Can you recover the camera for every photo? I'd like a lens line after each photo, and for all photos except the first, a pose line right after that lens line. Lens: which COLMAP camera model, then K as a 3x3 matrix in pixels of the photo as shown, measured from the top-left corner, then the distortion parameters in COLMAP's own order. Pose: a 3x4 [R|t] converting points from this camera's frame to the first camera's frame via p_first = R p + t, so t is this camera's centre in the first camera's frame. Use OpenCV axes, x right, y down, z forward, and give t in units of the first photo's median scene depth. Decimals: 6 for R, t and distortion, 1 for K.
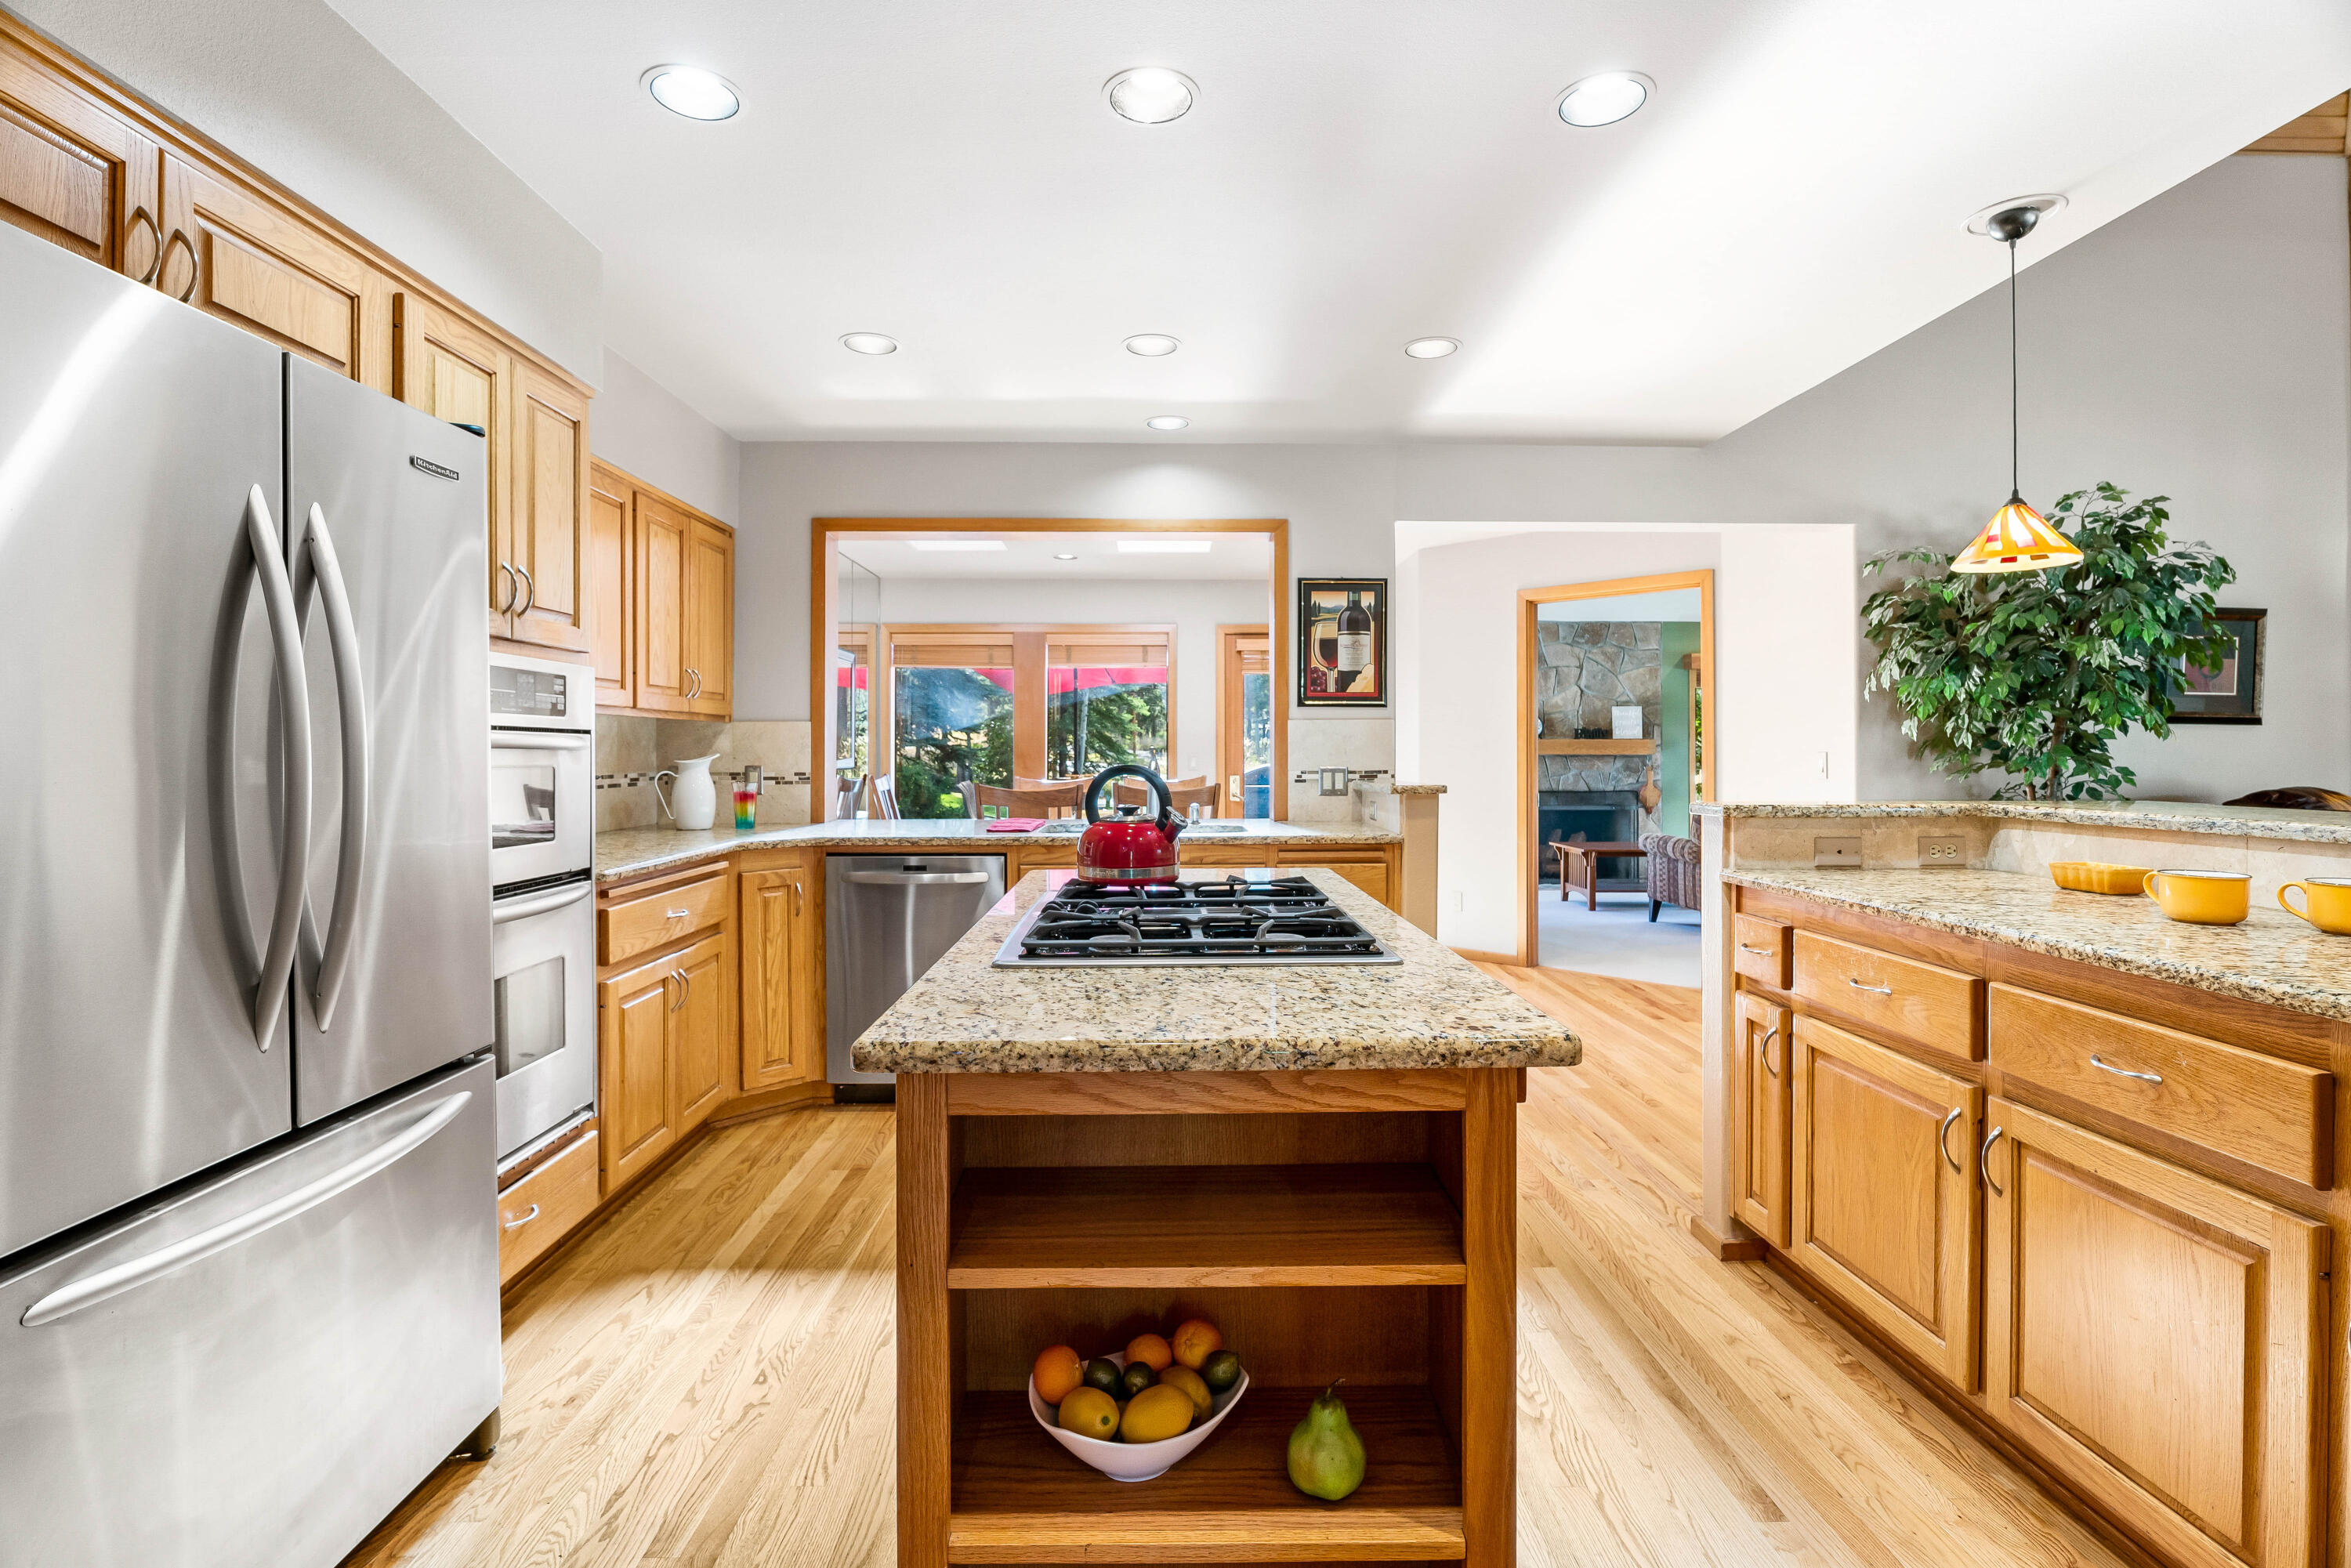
lens RADIAL K [[1103.0, 0, 1183.9], [0, 1103.0, 754.2], [0, 0, 1]] dist [-0.008881, -0.001110]
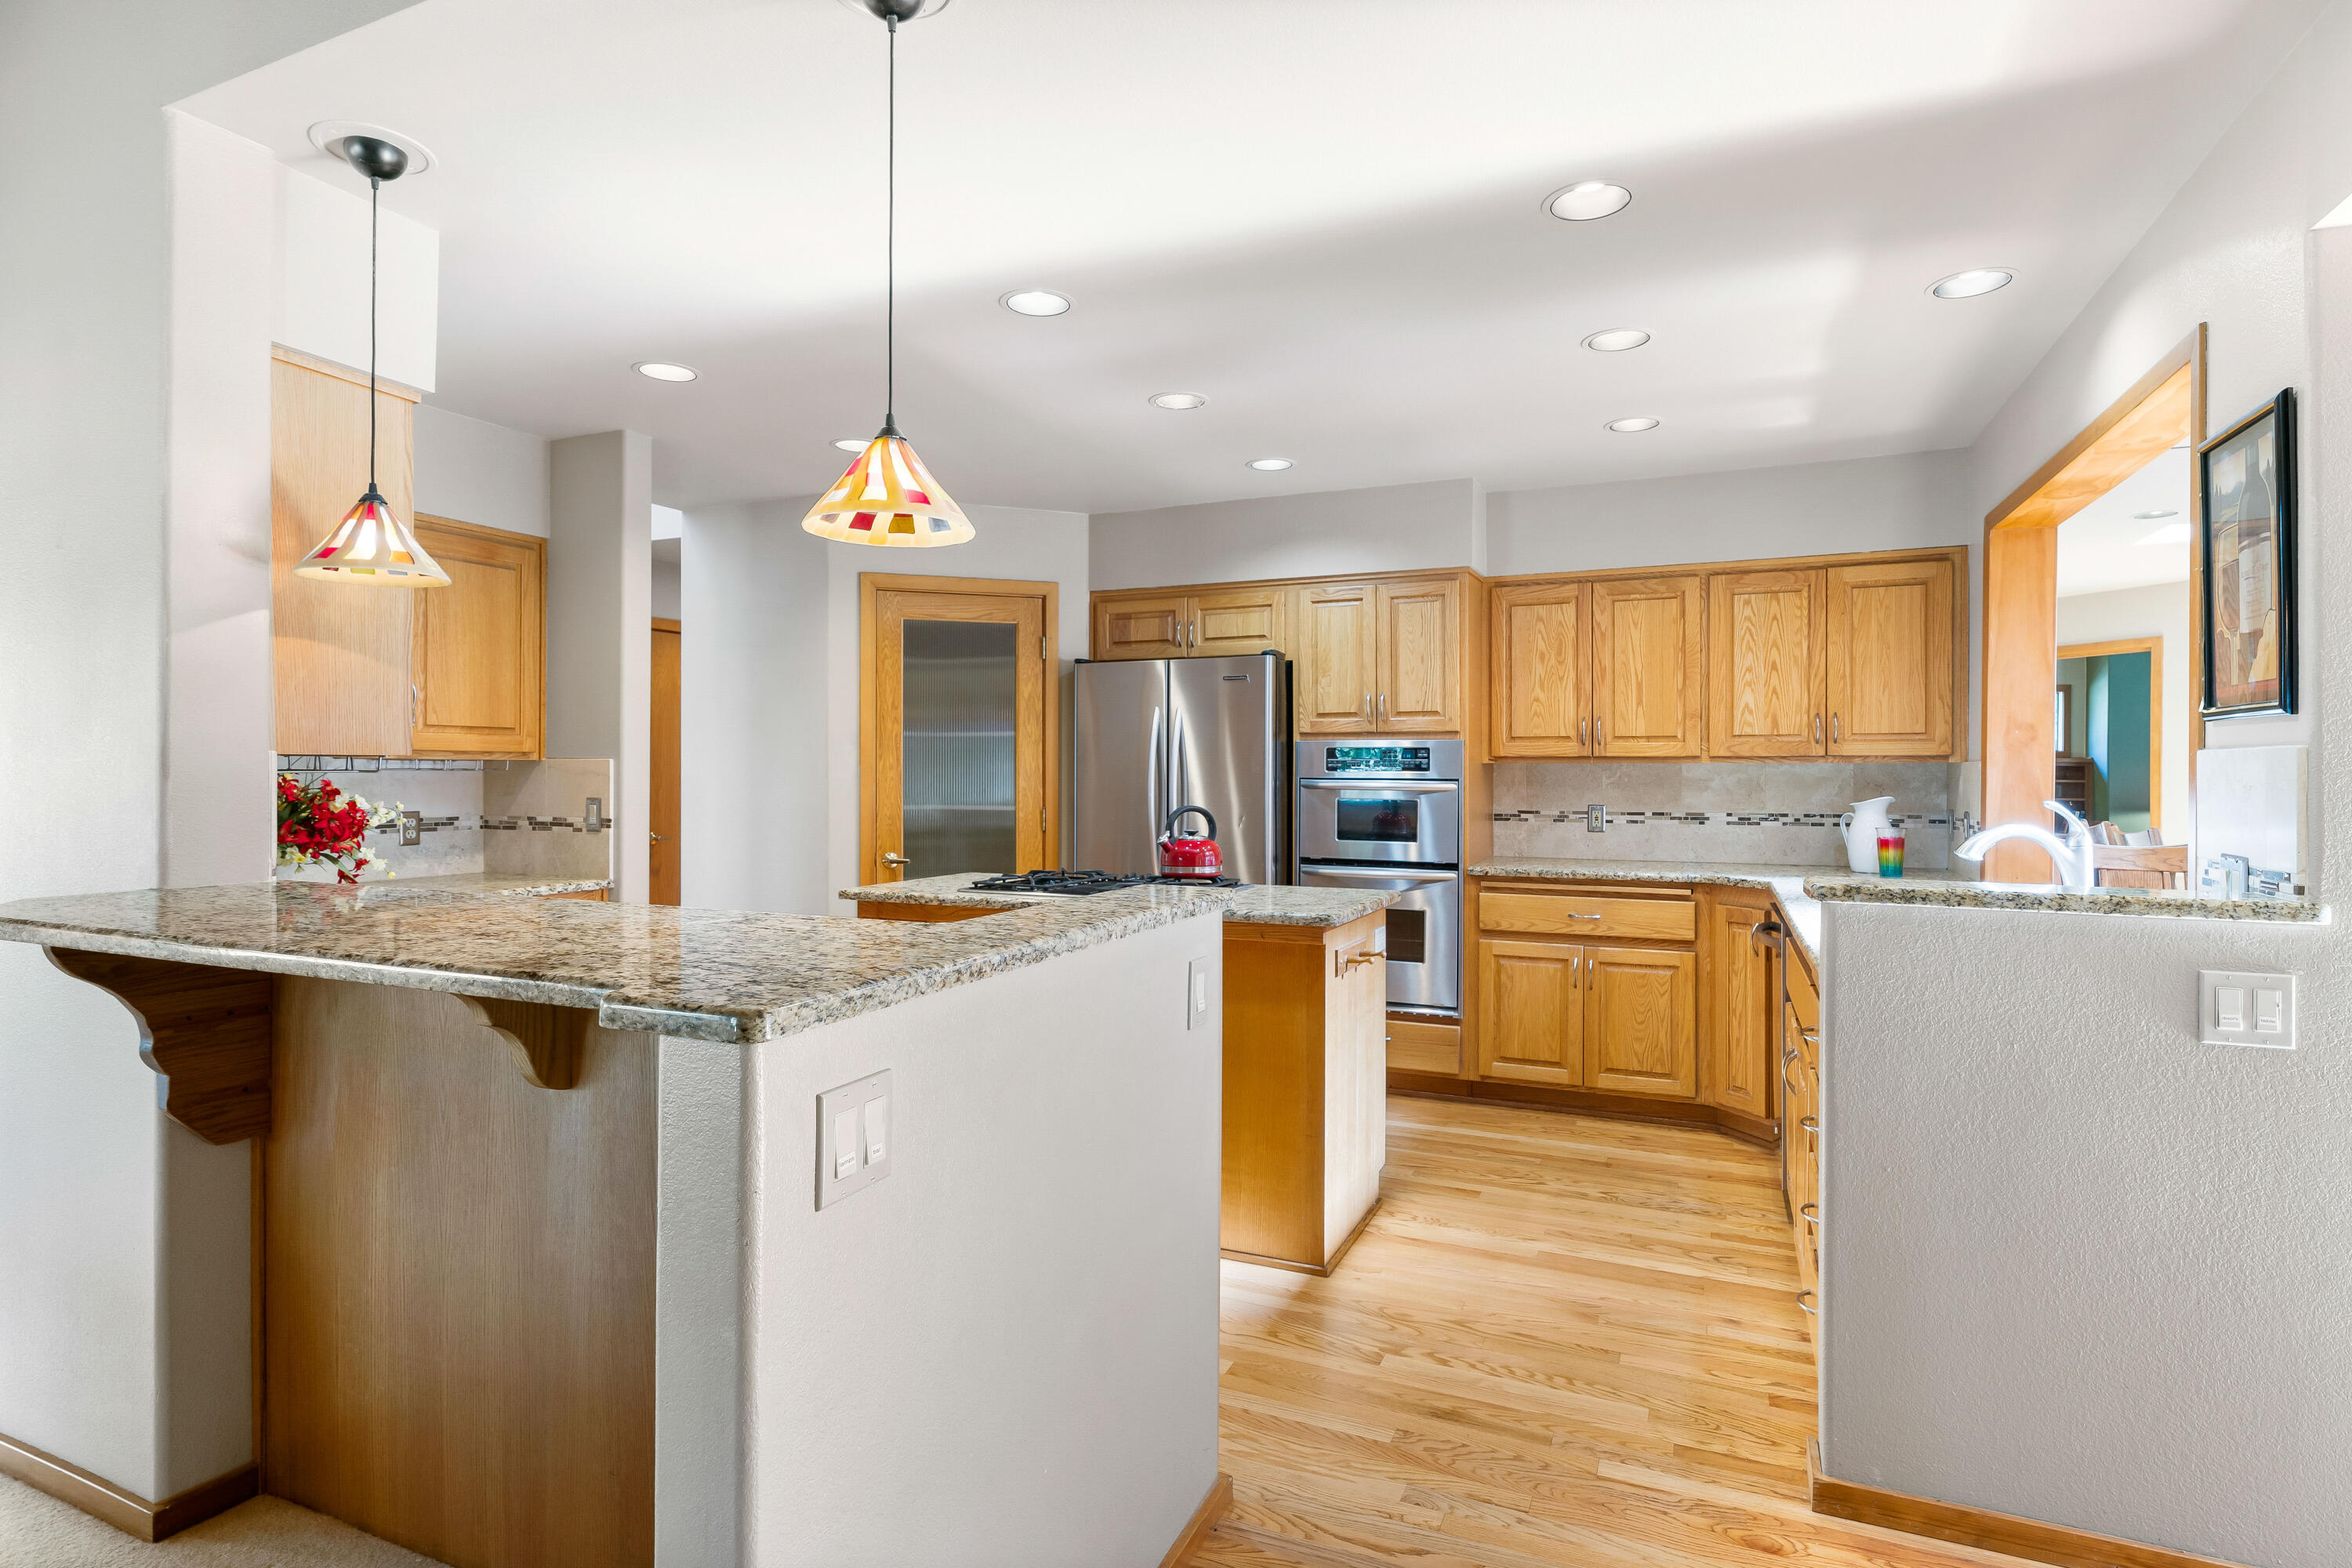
lens RADIAL K [[1183.4, 0, 1195.1], [0, 1183.4, 777.4], [0, 0, 1]] dist [-0.002744, 0.003186]
pose [[-0.421773, 0.006771, -0.906676, 0.732782], [-0.004579, 0.999943, 0.009598, -0.023519], [0.906690, 0.008200, -0.421718, 0.837078]]
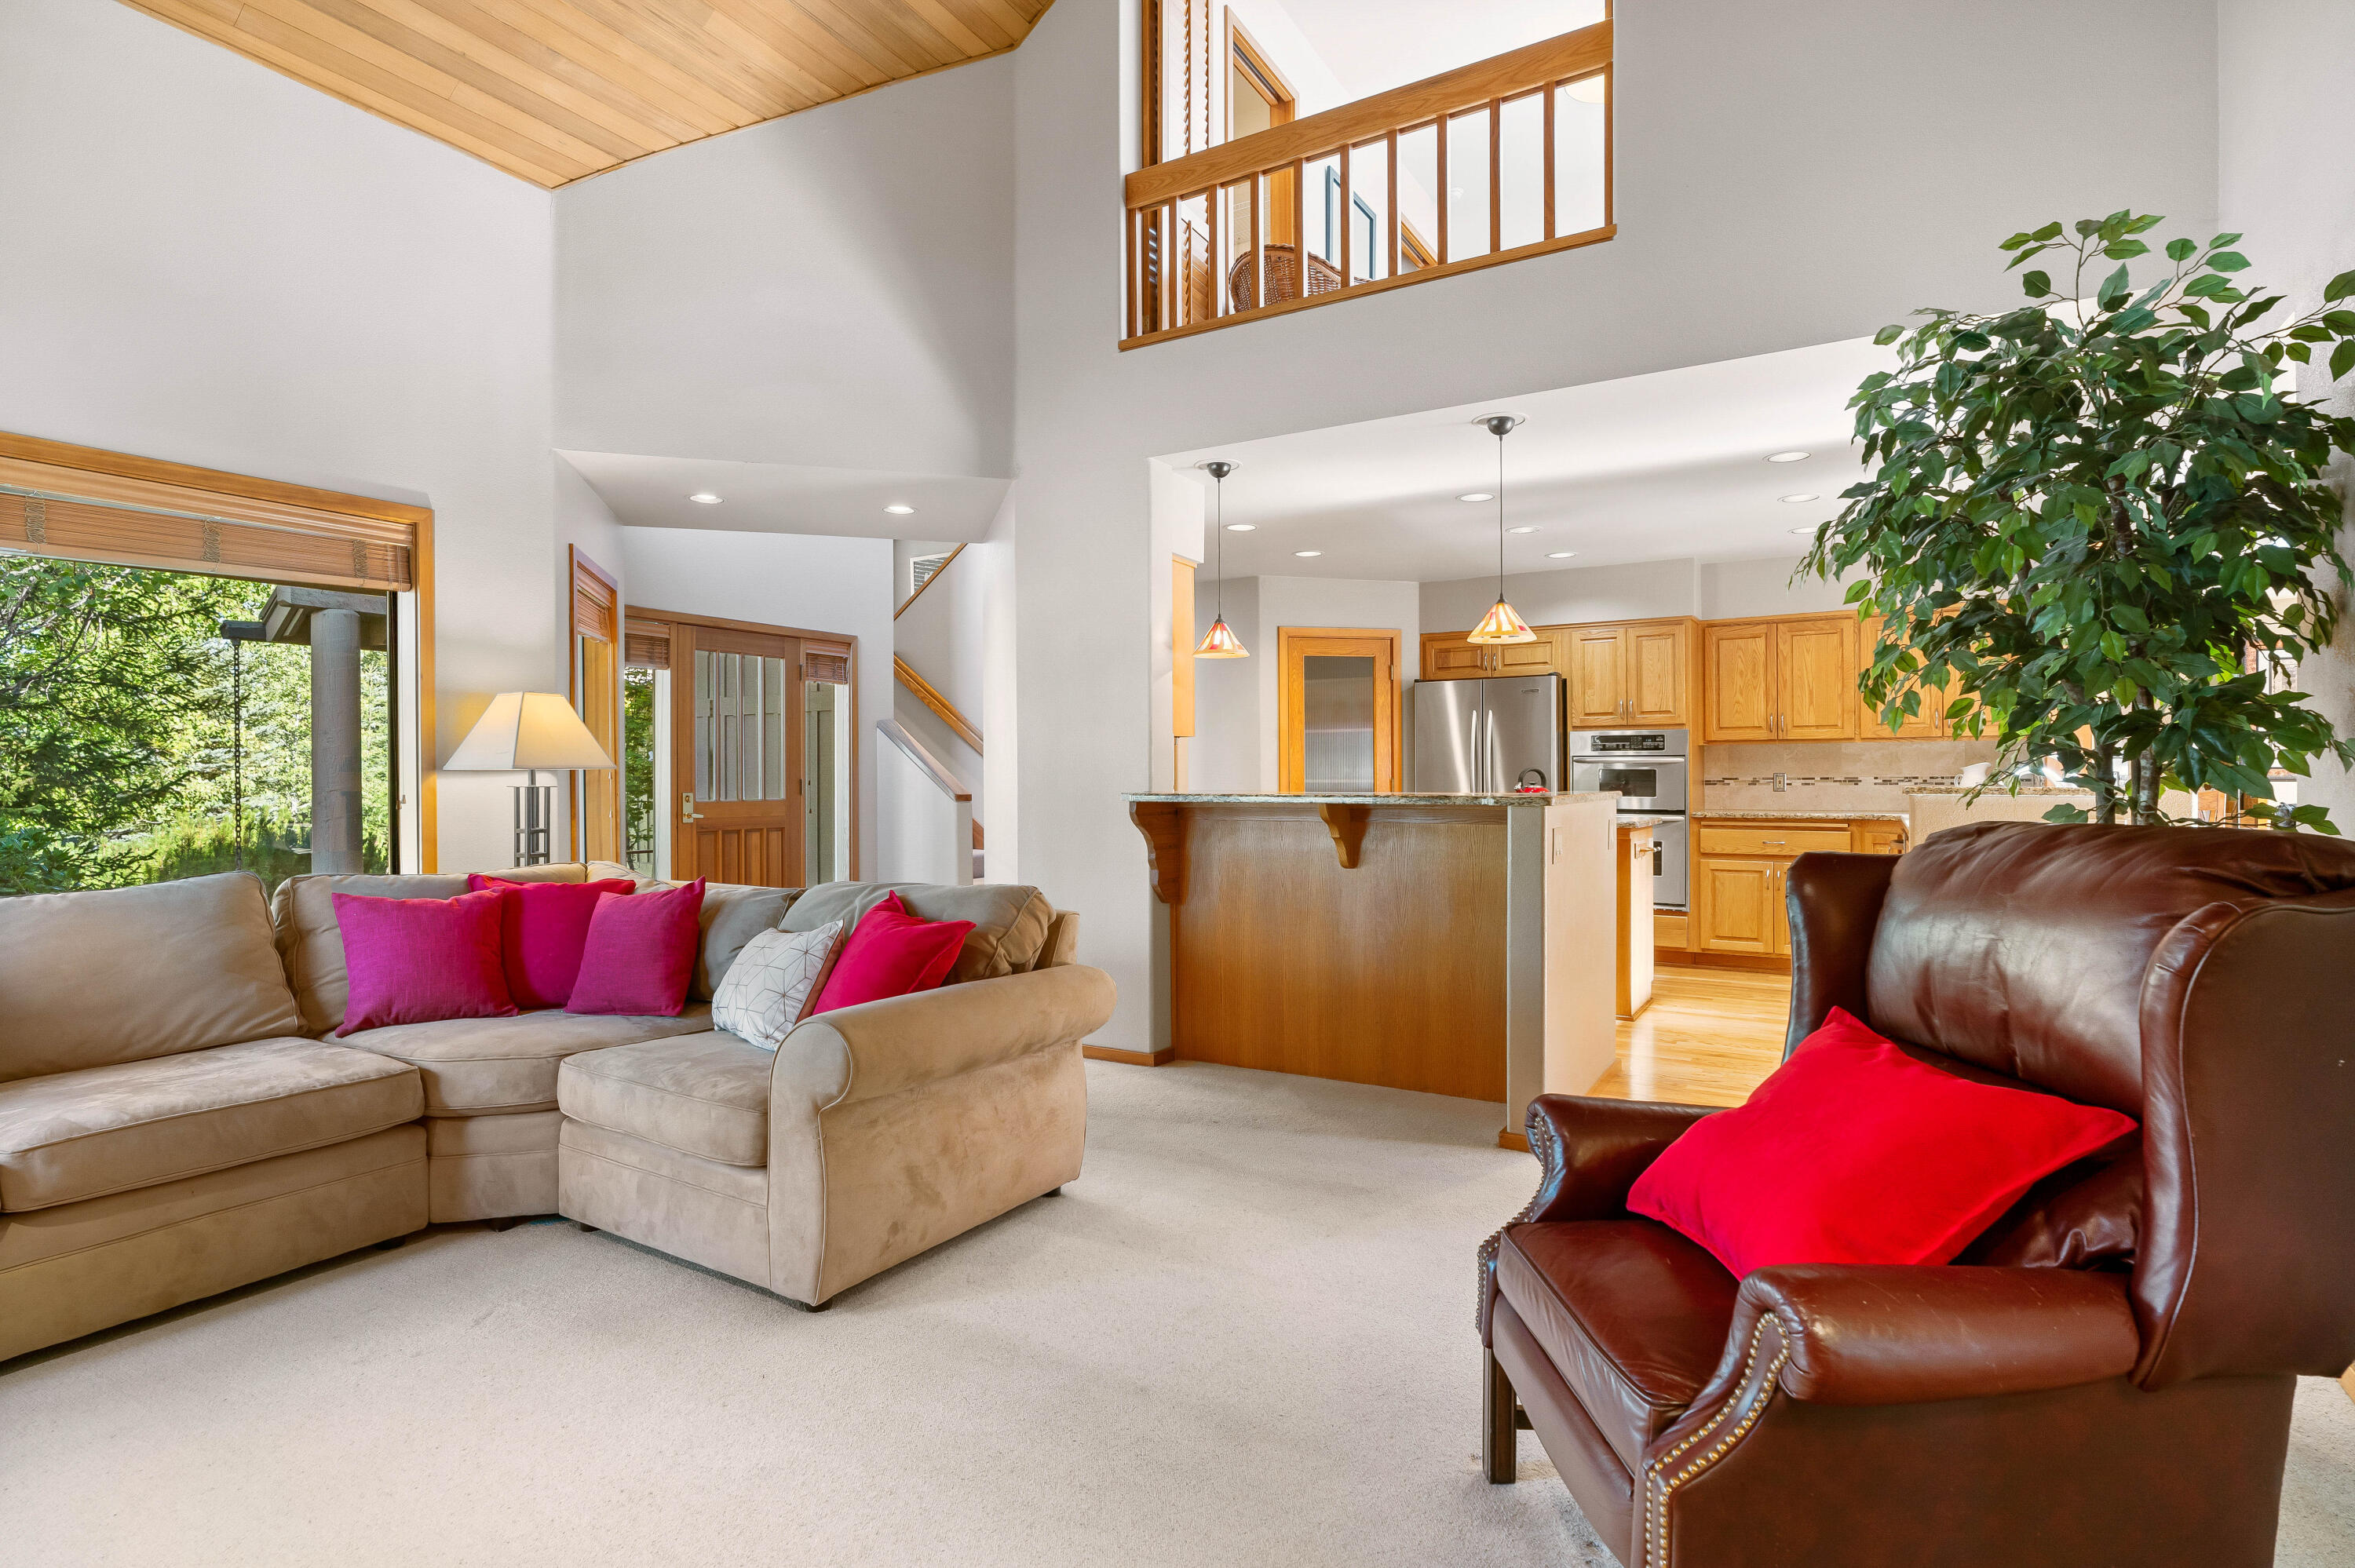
lens RADIAL K [[1184.7, 0, 1168.6], [0, 1184.7, 782.3], [0, 0, 1]] dist [-0.002744, 0.003186]
pose [[-0.536261, 0.007519, -0.844019, 1.417281], [0.001418, 0.999967, 0.008008, 0.010615], [0.844051, 0.003098, -0.536254, 0.876224]]
